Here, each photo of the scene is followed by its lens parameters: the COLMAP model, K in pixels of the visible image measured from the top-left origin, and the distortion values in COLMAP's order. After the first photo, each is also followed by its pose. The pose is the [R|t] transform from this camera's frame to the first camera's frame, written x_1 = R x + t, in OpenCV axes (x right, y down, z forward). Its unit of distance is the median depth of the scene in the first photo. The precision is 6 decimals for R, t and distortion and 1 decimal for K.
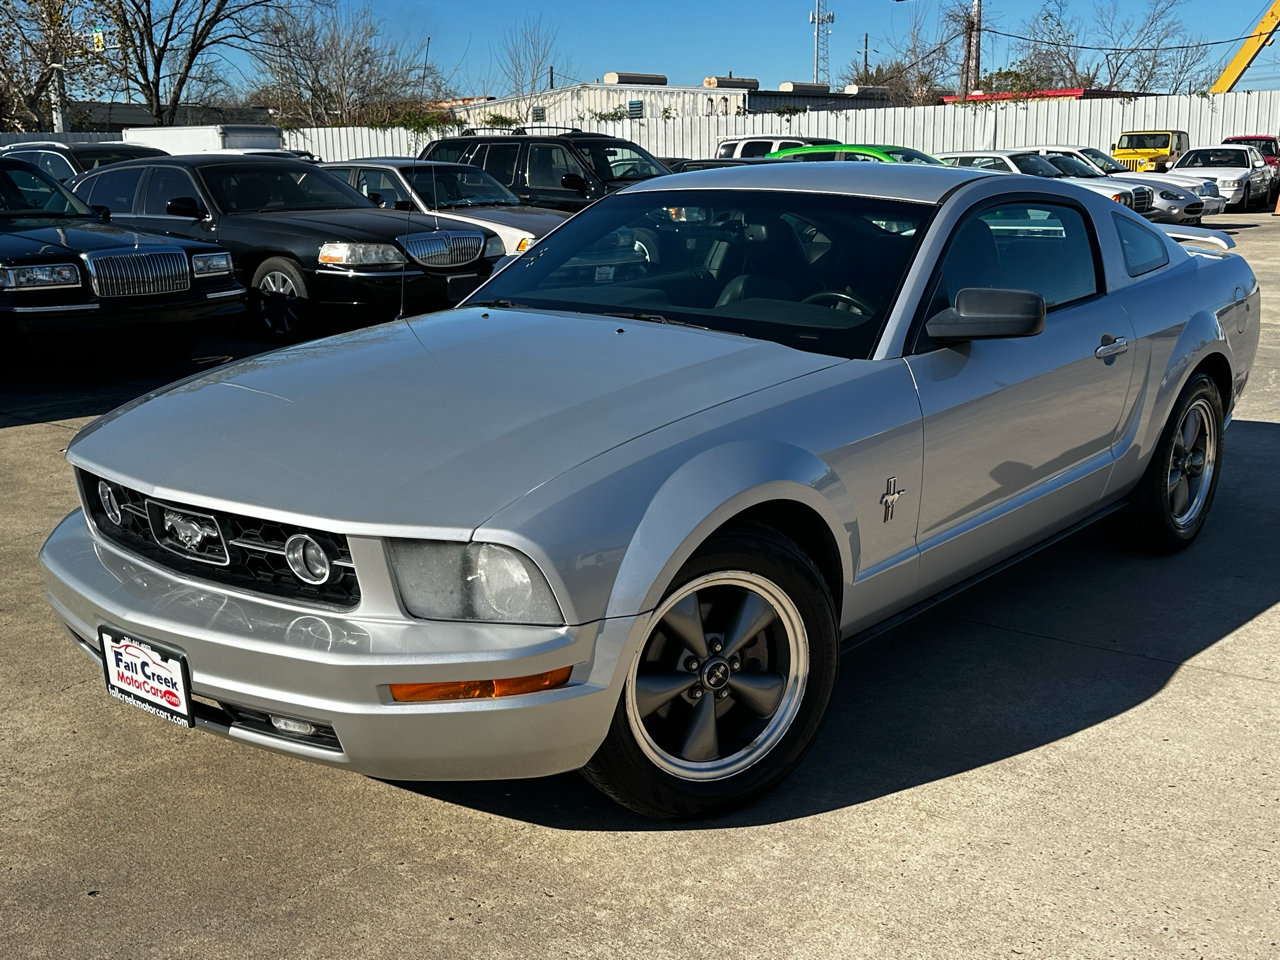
lens RADIAL K [[1440.4, 0, 651.5], [0, 1440.4, 477.4], [0, 0, 1]] dist [0.033290, 0.000000]
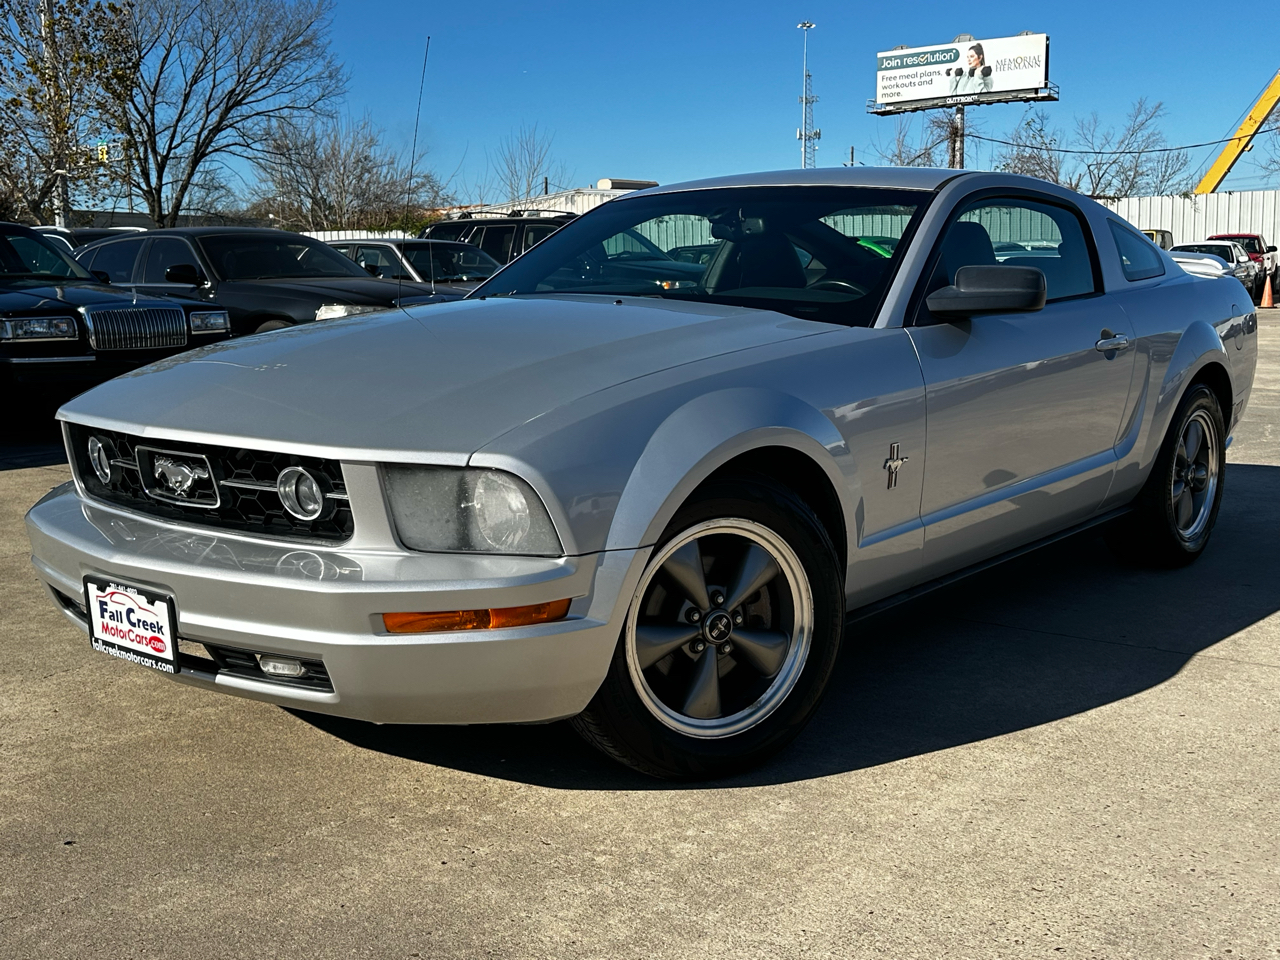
lens RADIAL K [[1440.4, 0, 643.7], [0, 1440.4, 459.9], [0, 0, 1]] dist [0.033290, 0.000000]
pose [[0.999998, -0.001769, -0.000146, -0.004568], [0.001750, 0.996117, -0.088017, 0.098737], [0.000302, 0.088016, 0.996119, 0.020531]]
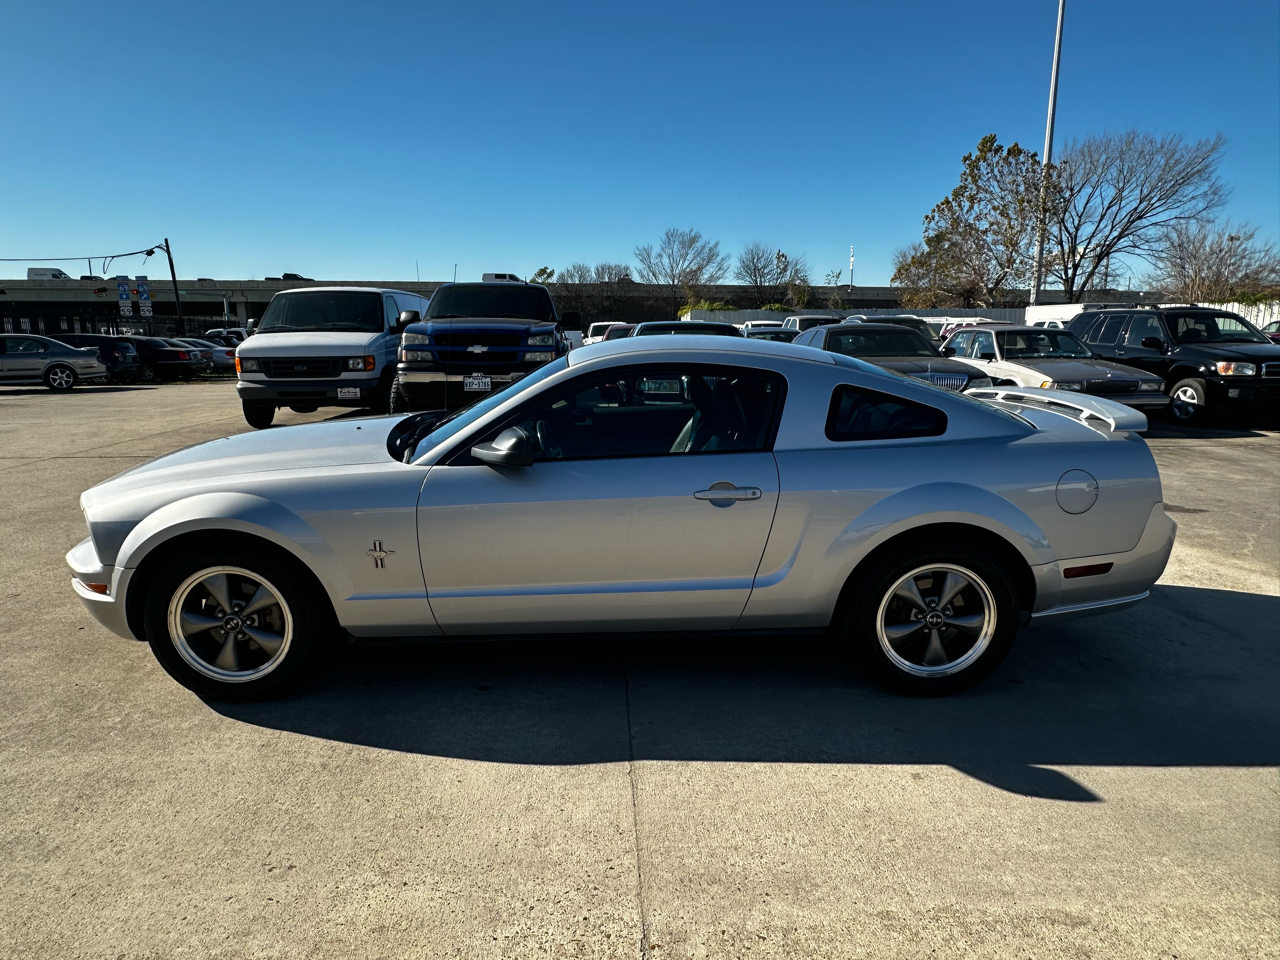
lens RADIAL K [[838.5, 0, 644.1], [0, 838.5, 470.5], [0, 0, 1]] dist [-0.001334, 0.001835]
pose [[0.643890, 0.141710, -0.751880, 1.014167], [-0.172889, 0.984229, 0.037444, -0.155854], [0.745329, 0.105882, 0.658236, 0.611420]]
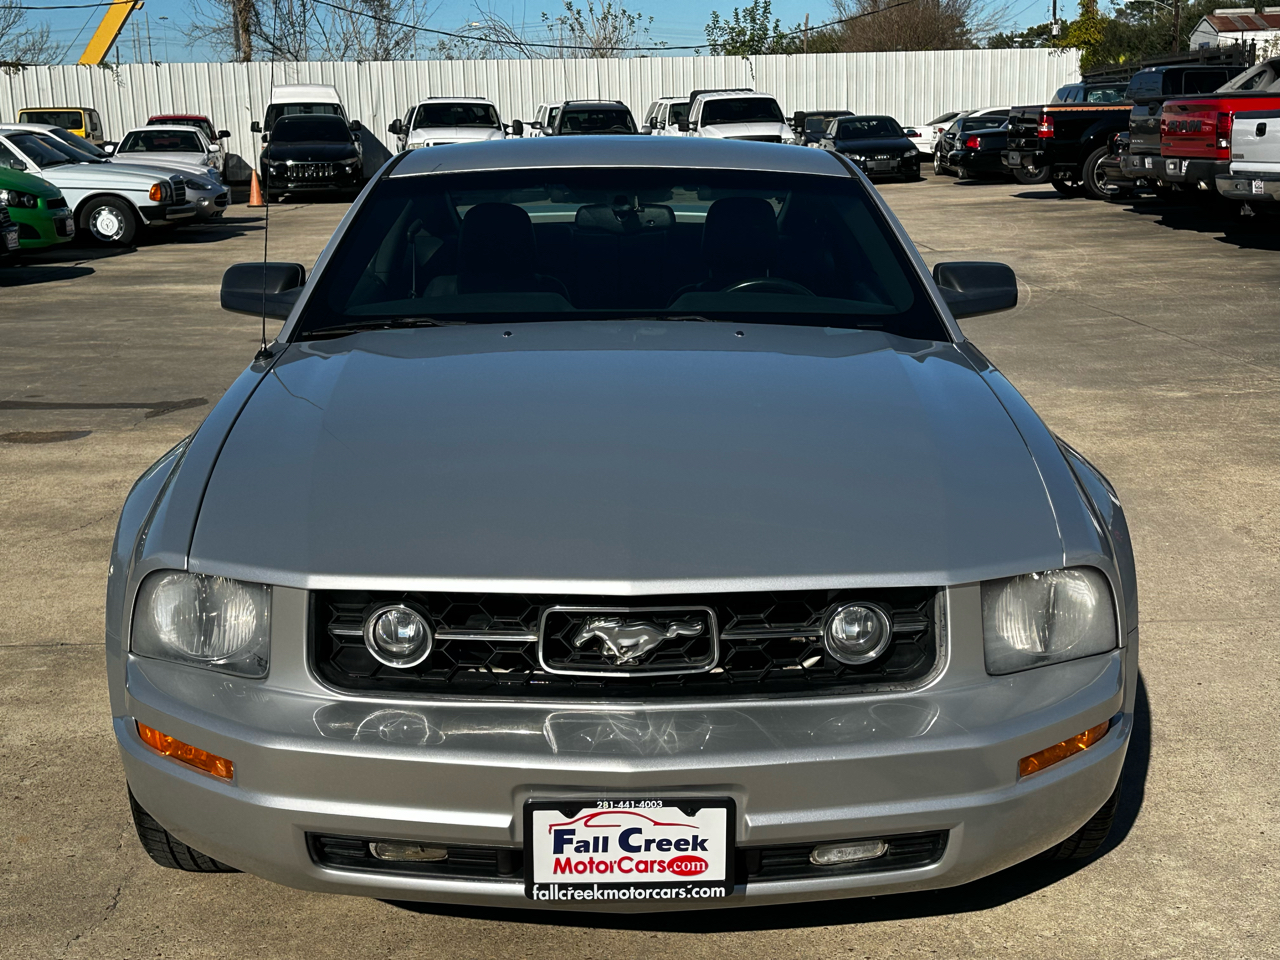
lens RADIAL K [[1782.6, 0, 646.1], [0, 1782.6, 483.0], [0, 0, 1]] dist [0.096864, 0.000000]
pose [[0.757378, -0.130517, 0.639800, -0.765342], [0.150313, 0.988355, 0.023685, -0.052108], [-0.635440, 0.078232, 0.768177, 0.264963]]
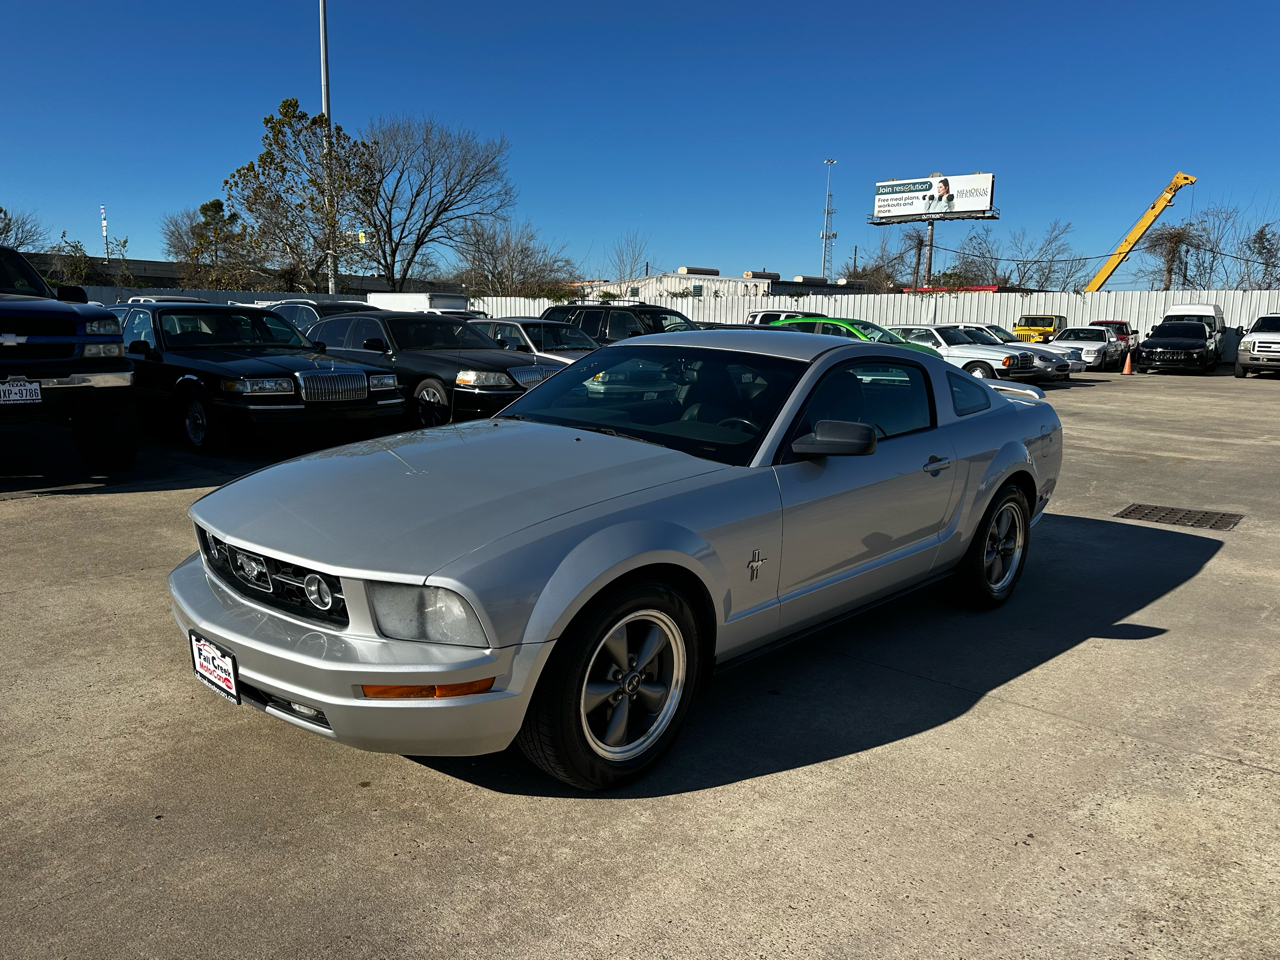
lens RADIAL K [[949.1, 0, 650.5], [0, 949.1, 477.4], [0, 0, 1]] dist [0.043806, -0.052277]
pose [[0.997139, 0.042827, -0.062294, 0.119521], [-0.046162, 0.997521, -0.053116, -0.017908], [0.059864, 0.055839, 0.996643, 0.053154]]
